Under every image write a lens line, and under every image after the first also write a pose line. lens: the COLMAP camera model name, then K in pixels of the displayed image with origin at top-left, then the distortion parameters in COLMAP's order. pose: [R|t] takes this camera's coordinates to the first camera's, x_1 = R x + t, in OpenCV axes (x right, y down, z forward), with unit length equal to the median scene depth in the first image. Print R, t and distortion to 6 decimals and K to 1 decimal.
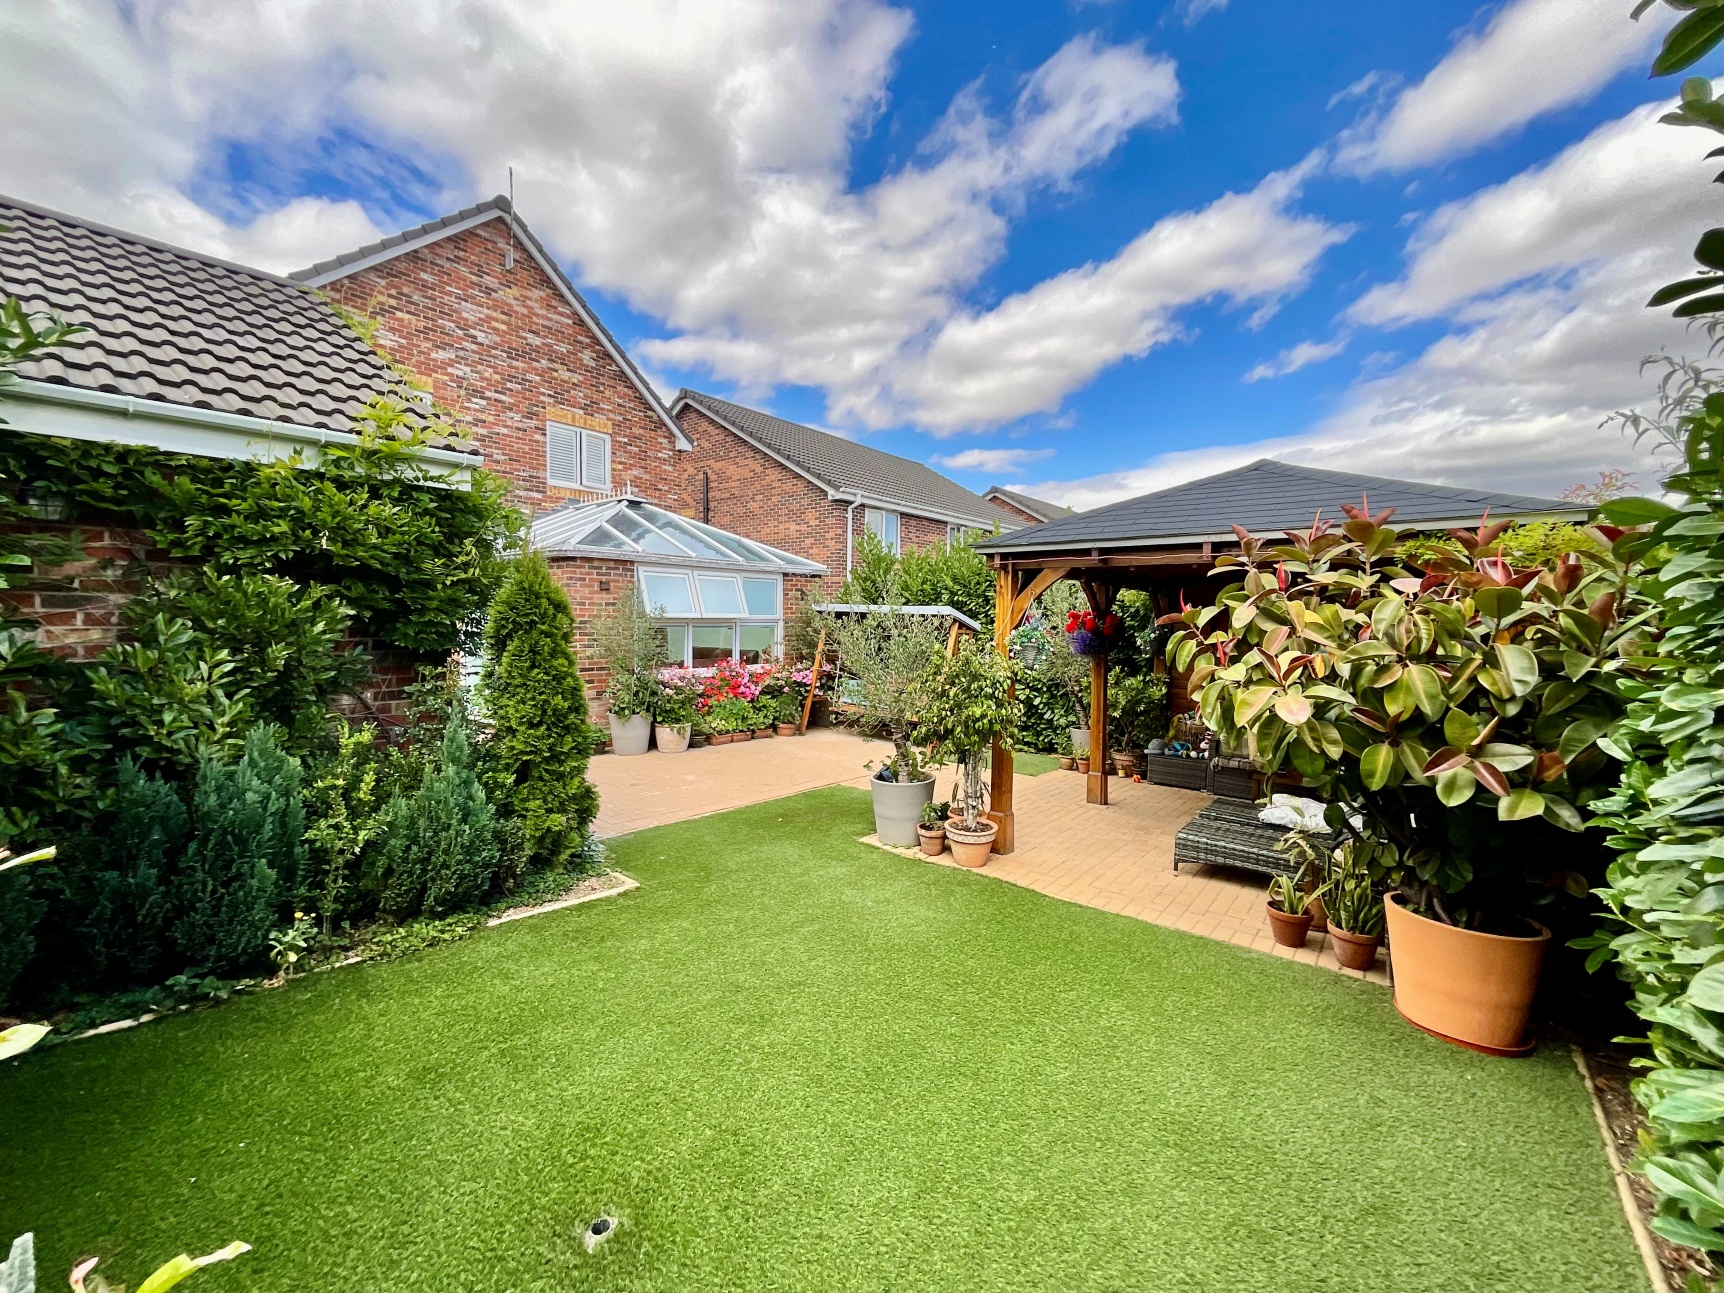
lens RADIAL K [[699.8, 0, 862.3], [0, 699.8, 650.6], [0, 0, 1]] dist [-0.011529, 0.005983]
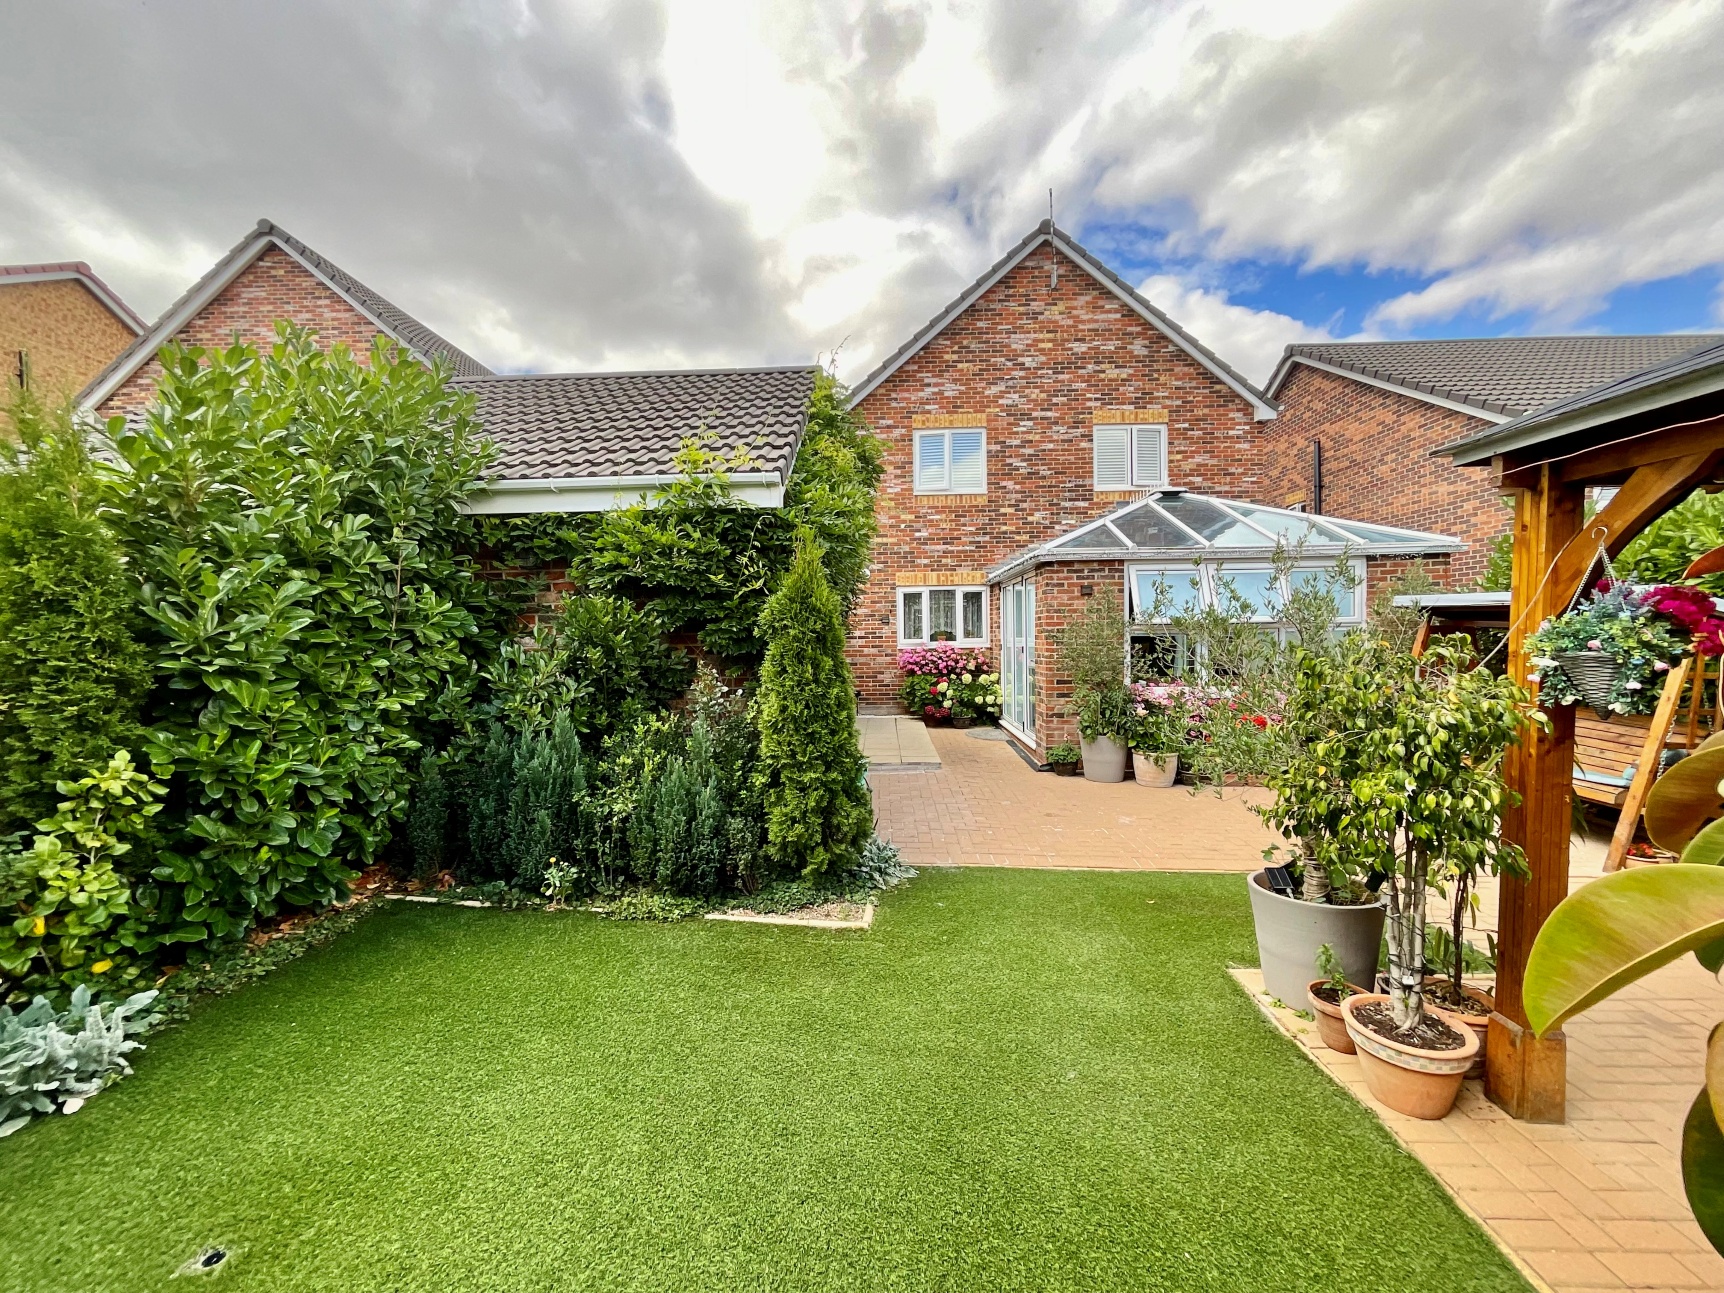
lens RADIAL K [[699.8, 0, 862.3], [0, 699.8, 650.6], [0, 0, 1]] dist [-0.011529, 0.005983]
pose [[0.602592, 0.000778, -0.798049, 0.141567], [-0.017246, 0.999779, -0.012047, 0.001006], [0.797863, 0.021022, 0.602472, 0.177409]]
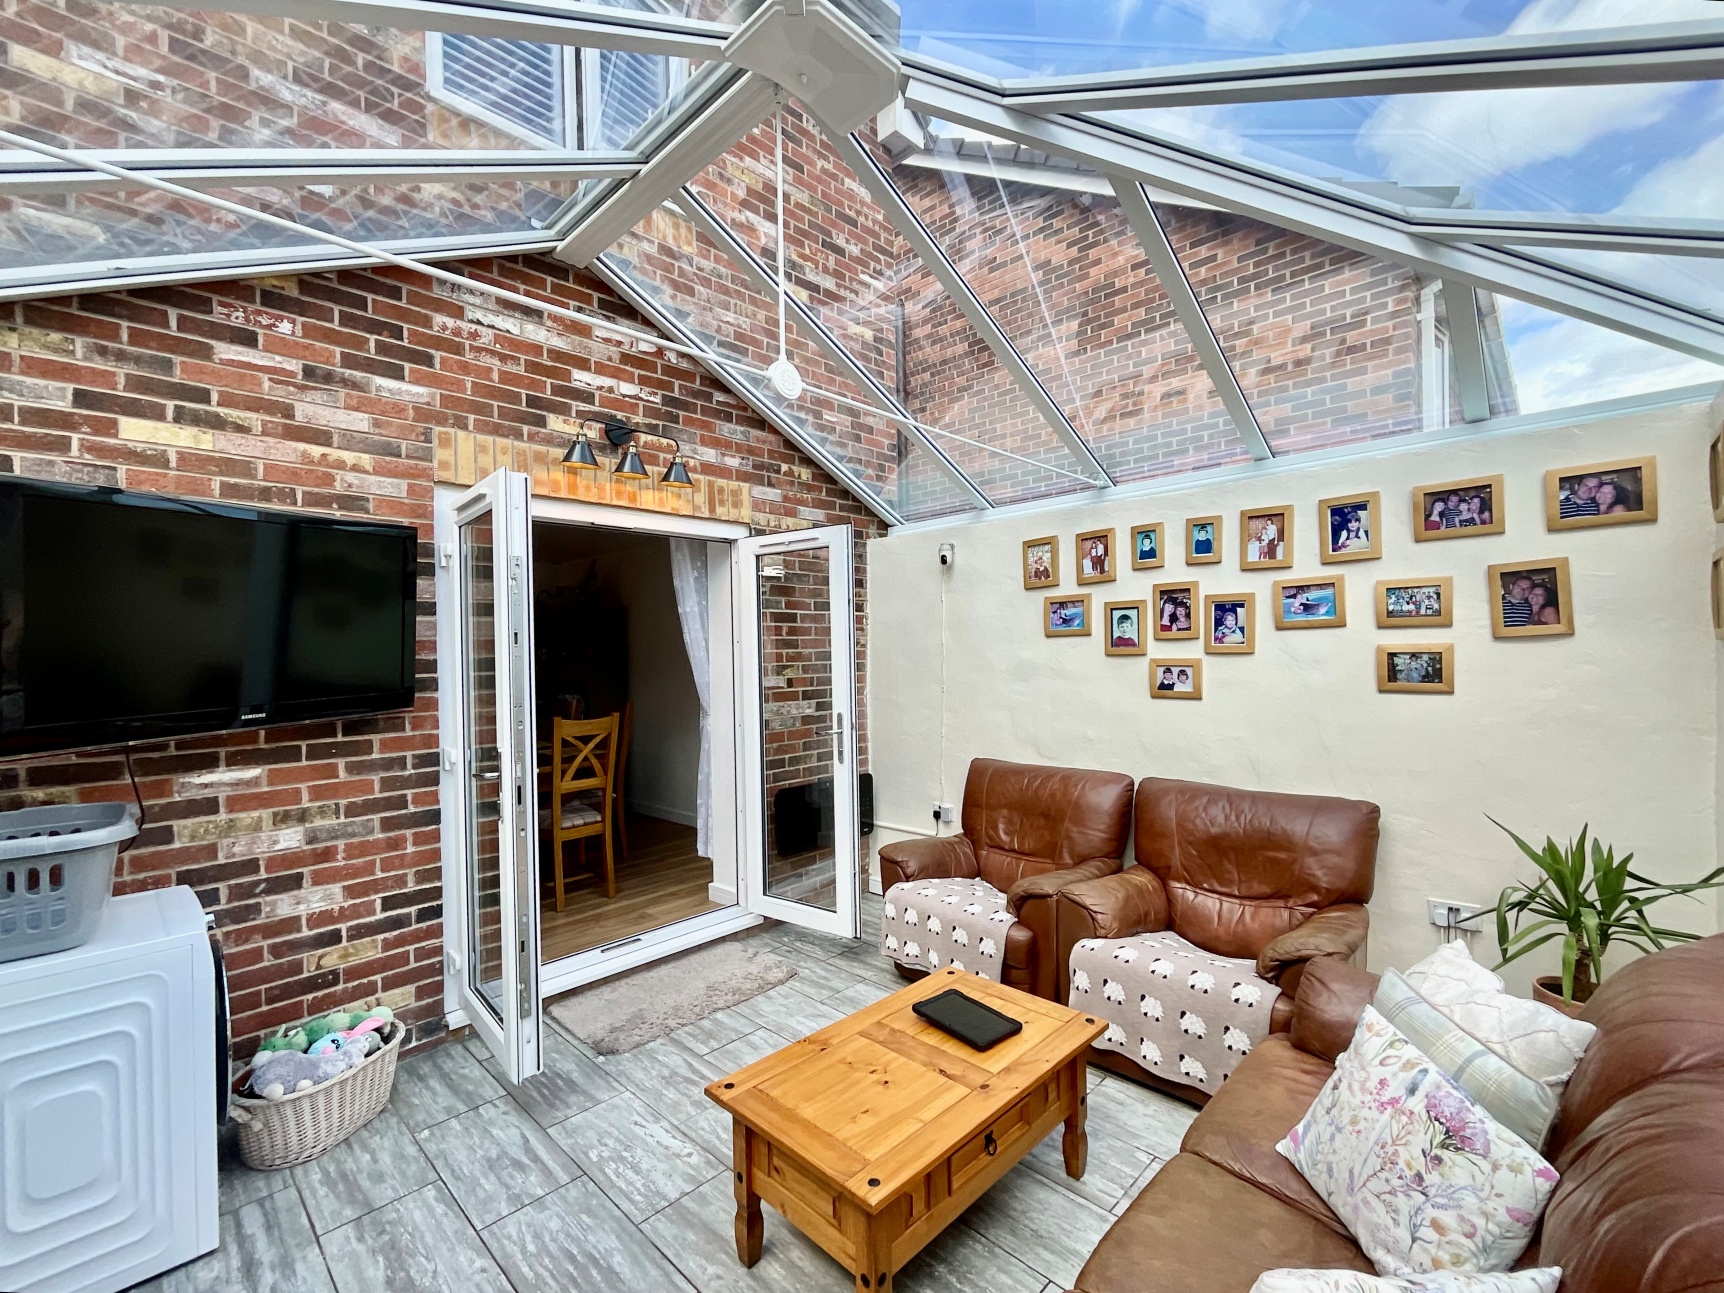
lens RADIAL K [[699.8, 0, 862.3], [0, 699.8, 650.6], [0, 0, 1]] dist [-0.011529, 0.005983]
pose [[0.995112, -0.028711, -0.094488, -0.318477], [0.026592, 0.999368, -0.023608, -0.056307], [0.095106, 0.020980, 0.995246, 0.870394]]
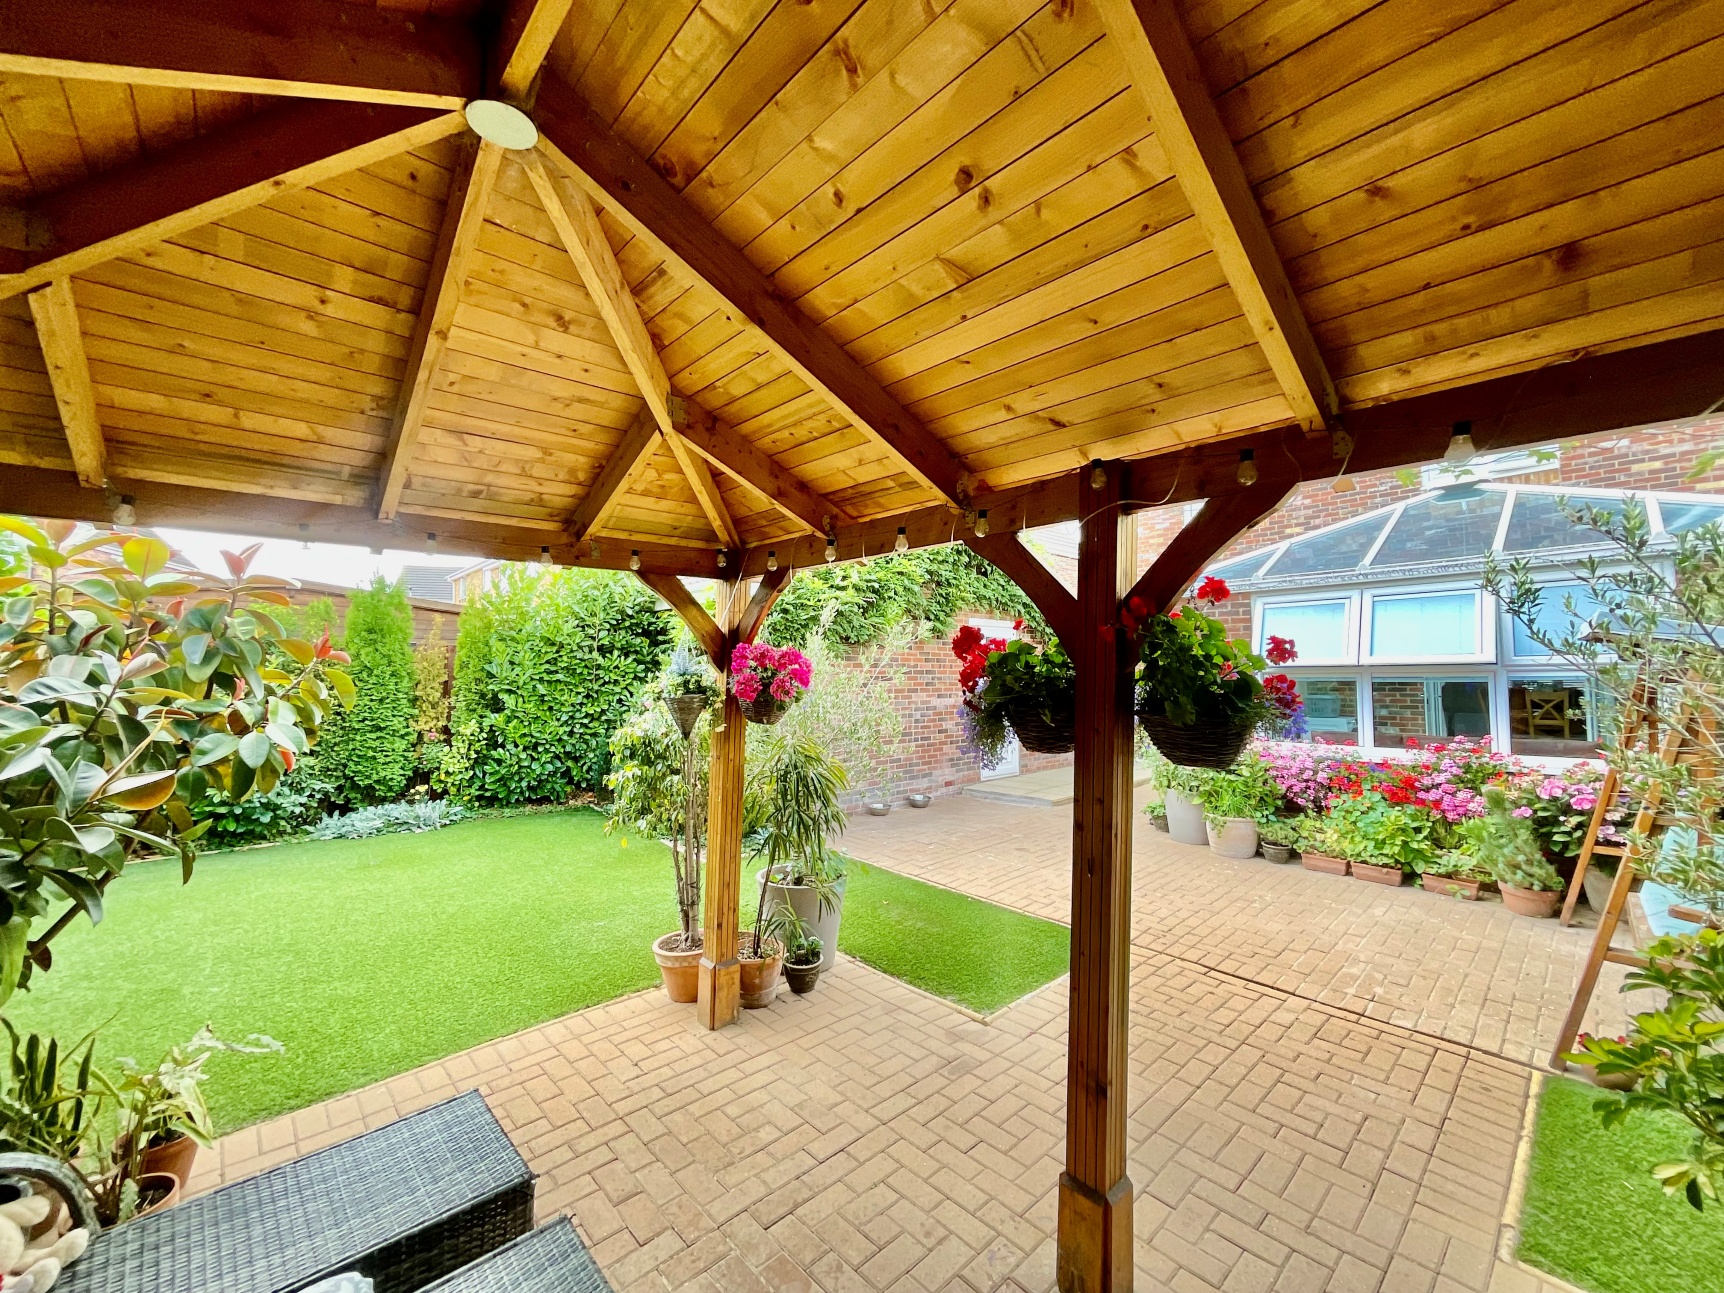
lens RADIAL K [[699.8, 0, 862.3], [0, 699.8, 650.6], [0, 0, 1]] dist [-0.011529, 0.005983]
pose [[-0.144789, -0.045604, -0.988411, 0.390734], [-0.039378, 0.998411, -0.040297, -0.015156], [0.988679, 0.033087, -0.146354, 0.571752]]
